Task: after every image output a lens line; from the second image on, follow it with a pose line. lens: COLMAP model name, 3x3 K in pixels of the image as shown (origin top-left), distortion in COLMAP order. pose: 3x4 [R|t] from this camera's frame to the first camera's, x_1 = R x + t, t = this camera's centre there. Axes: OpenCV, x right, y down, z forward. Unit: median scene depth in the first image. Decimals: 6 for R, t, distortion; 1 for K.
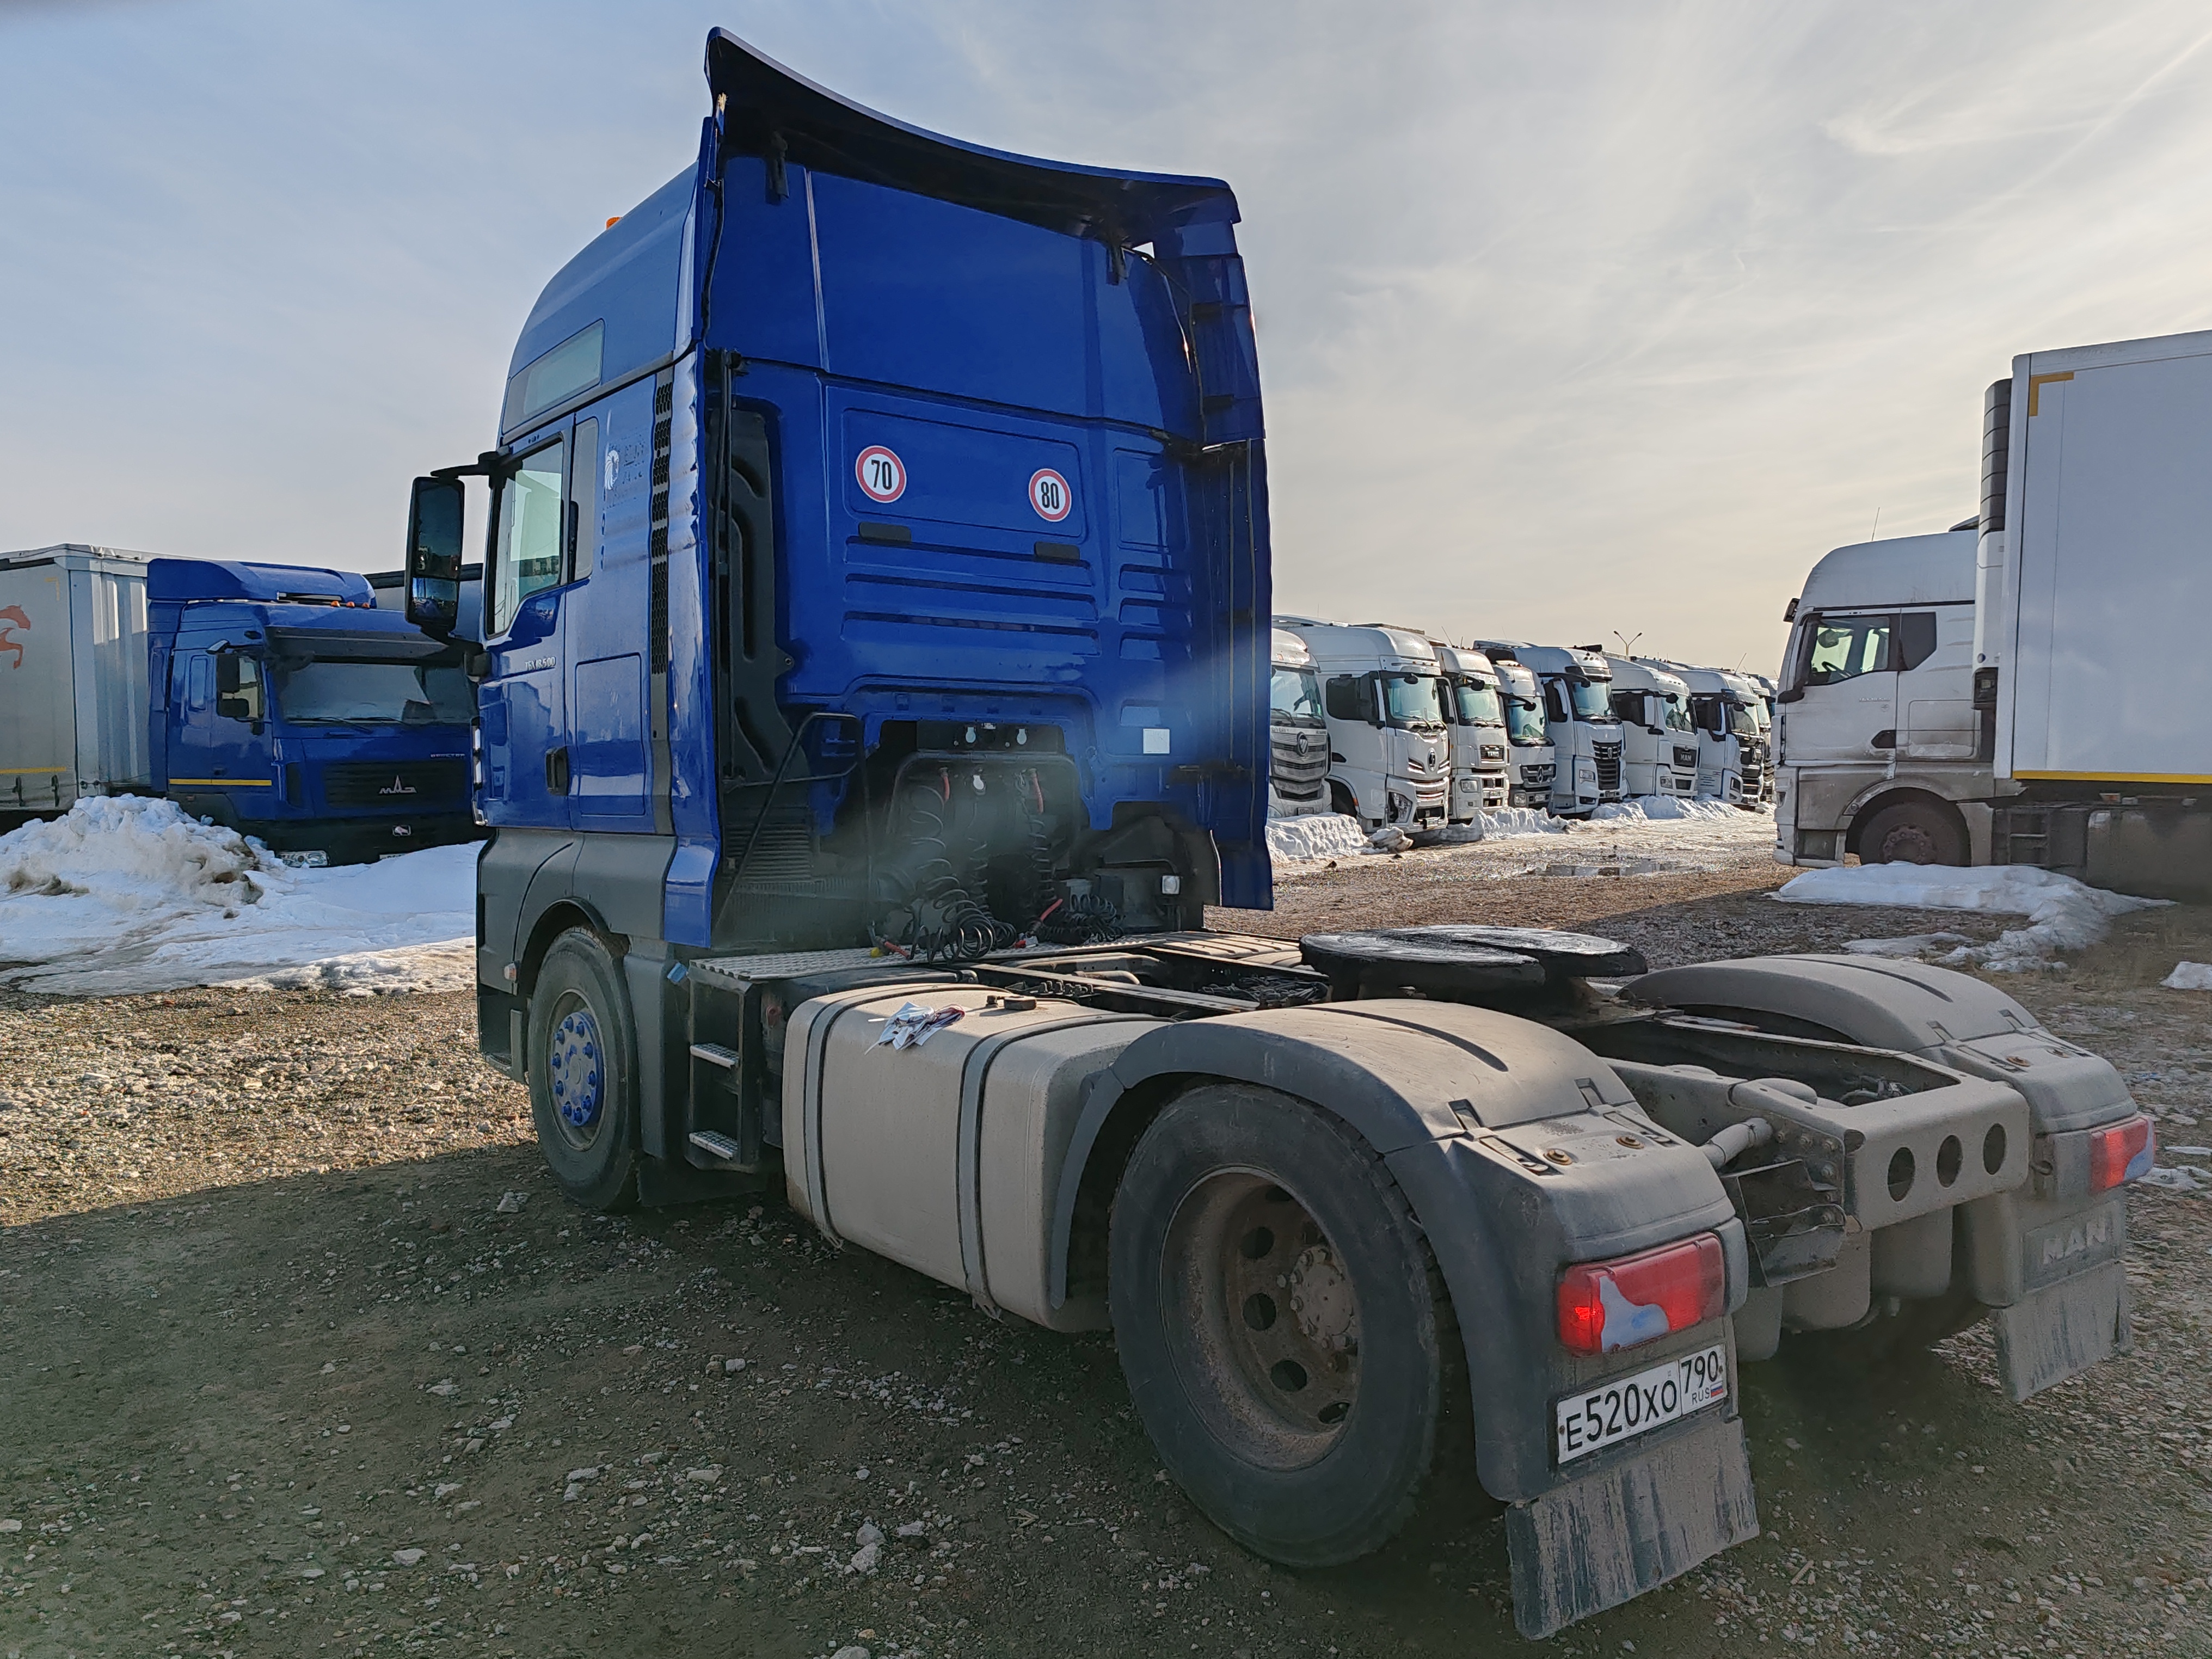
lens RADIAL K [[1688.3, 0, 1109.7], [0, 1688.3, 829.2], [0, 0, 1]] dist [0.042756, -0.033128]
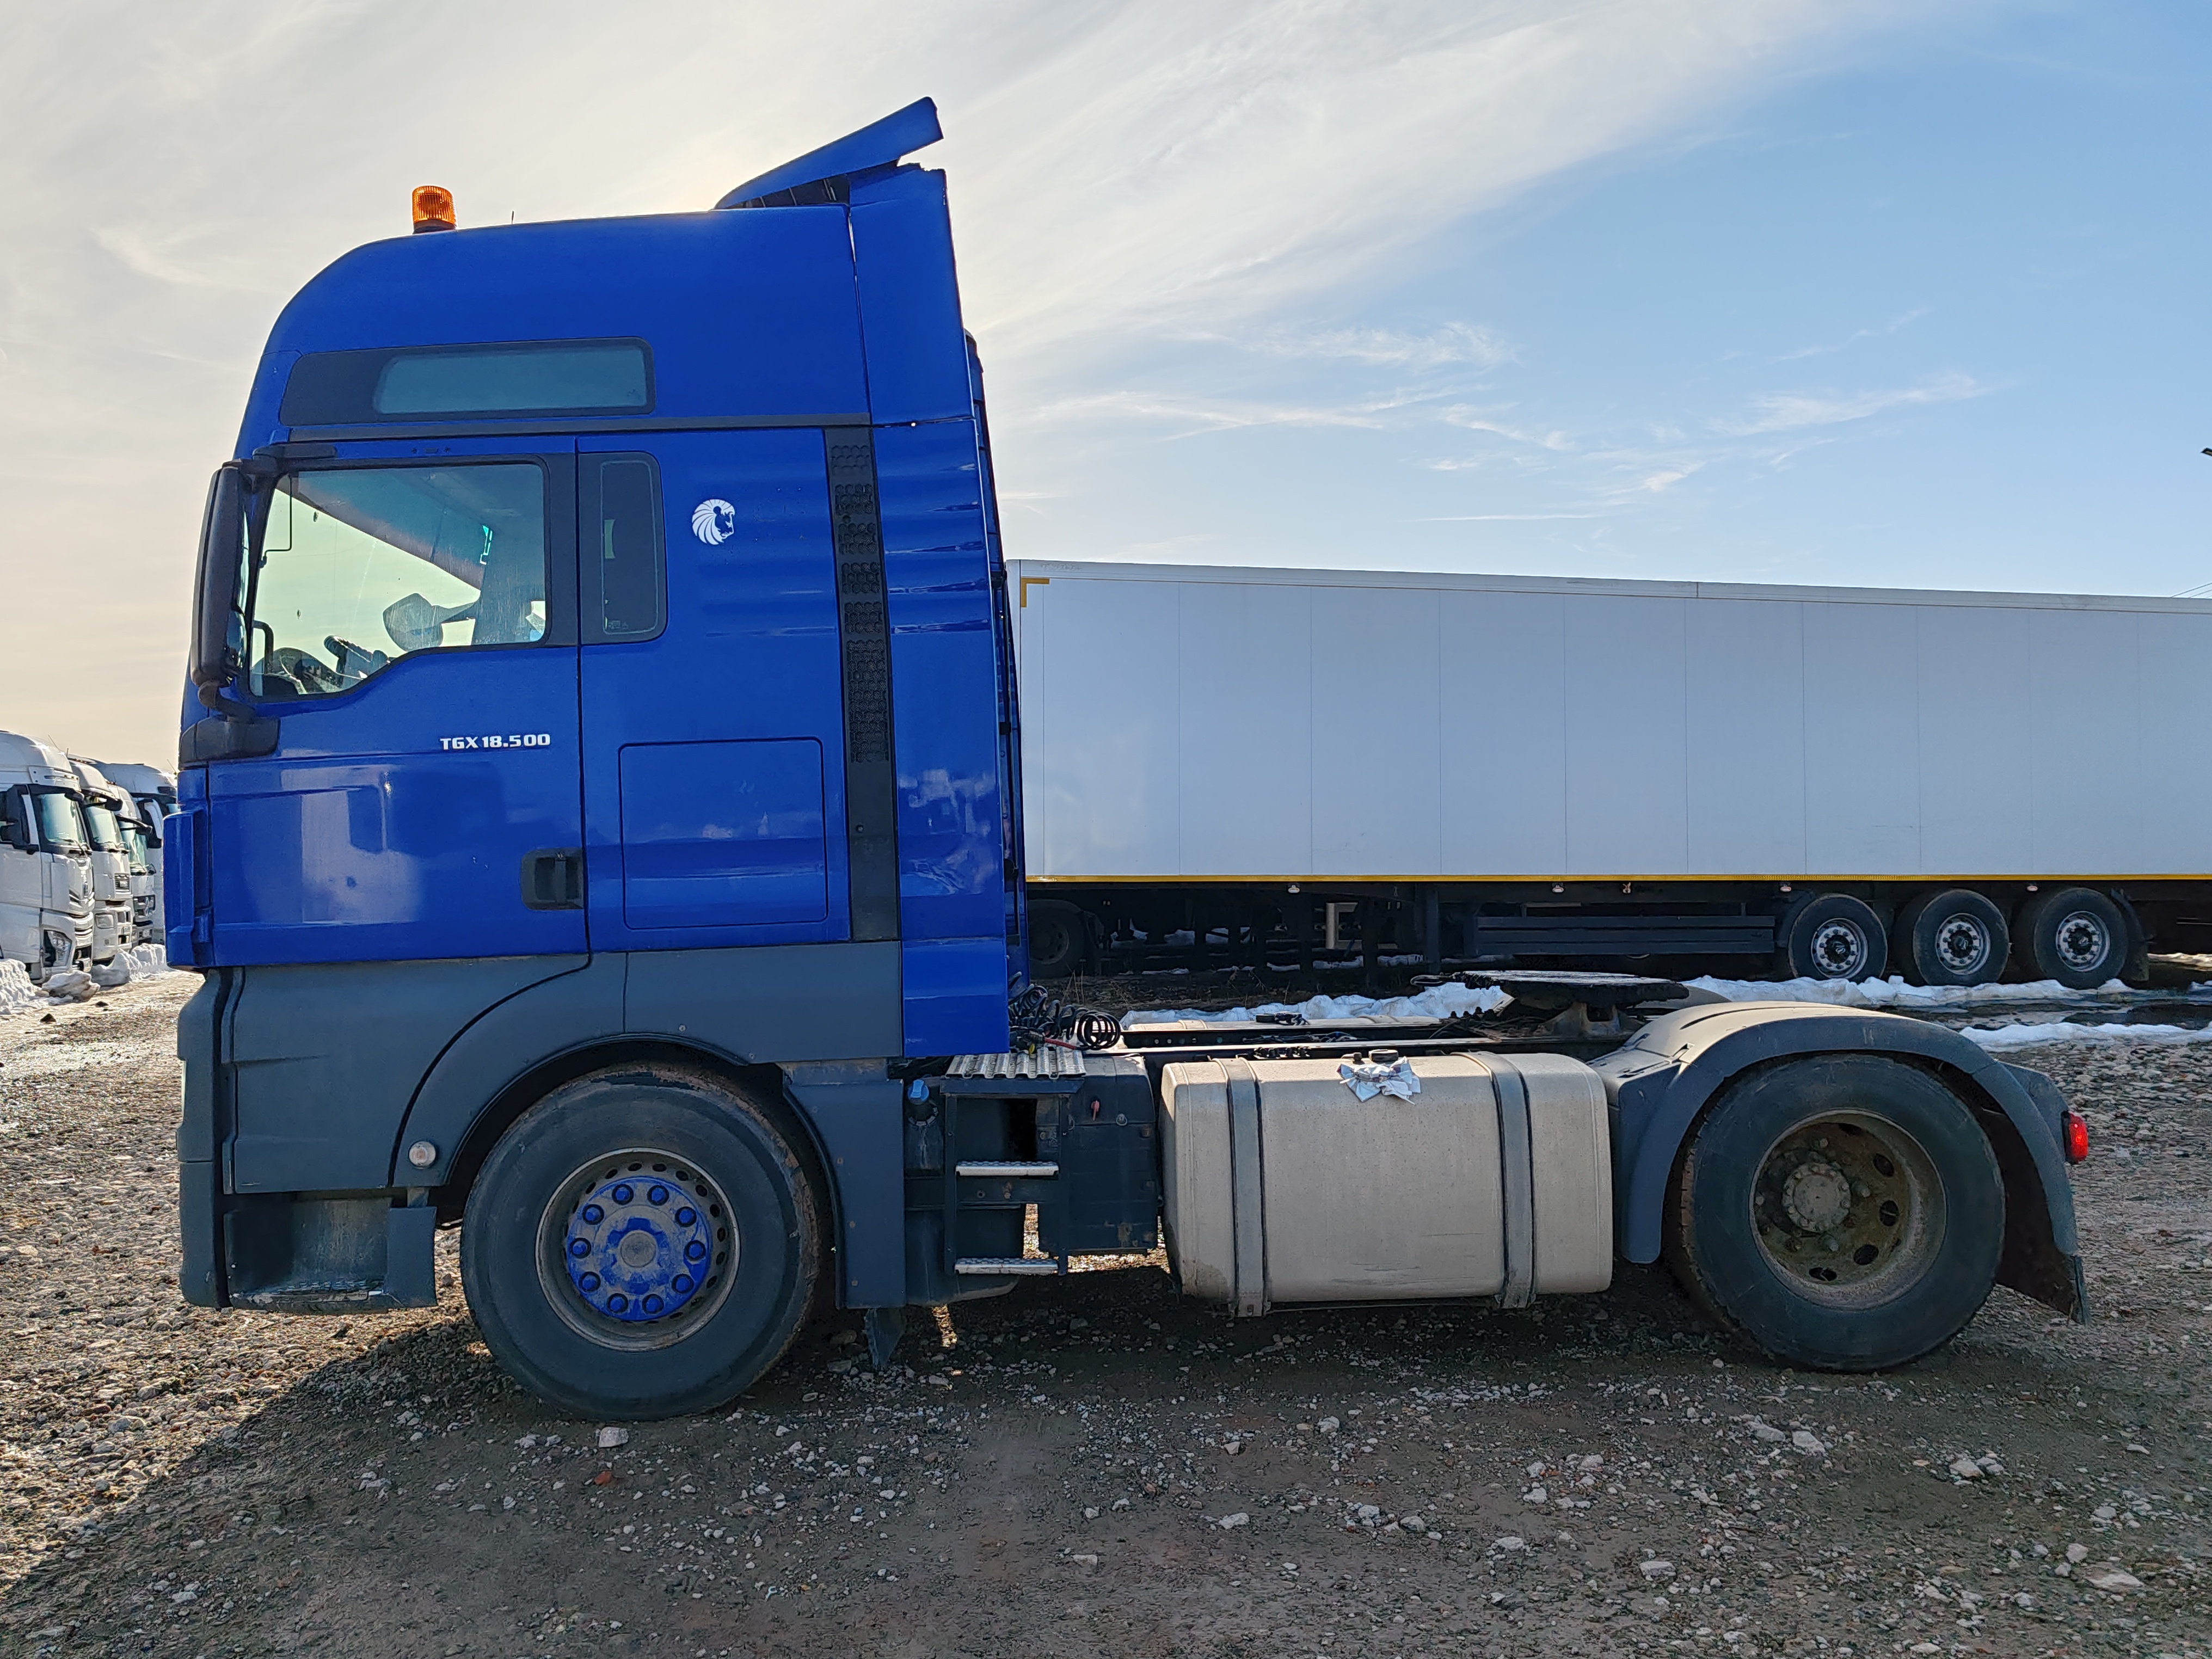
lens RADIAL K [[1688.3, 0, 1104.5], [0, 1688.3, 826.8], [0, 0, 1]] dist [0.042756, -0.033128]
pose [[0.598211, 0.009560, 0.801281, -0.843218], [0.053842, 0.997190, -0.052094, -0.003345], [-0.799528, 0.074306, 0.596015, 0.339292]]
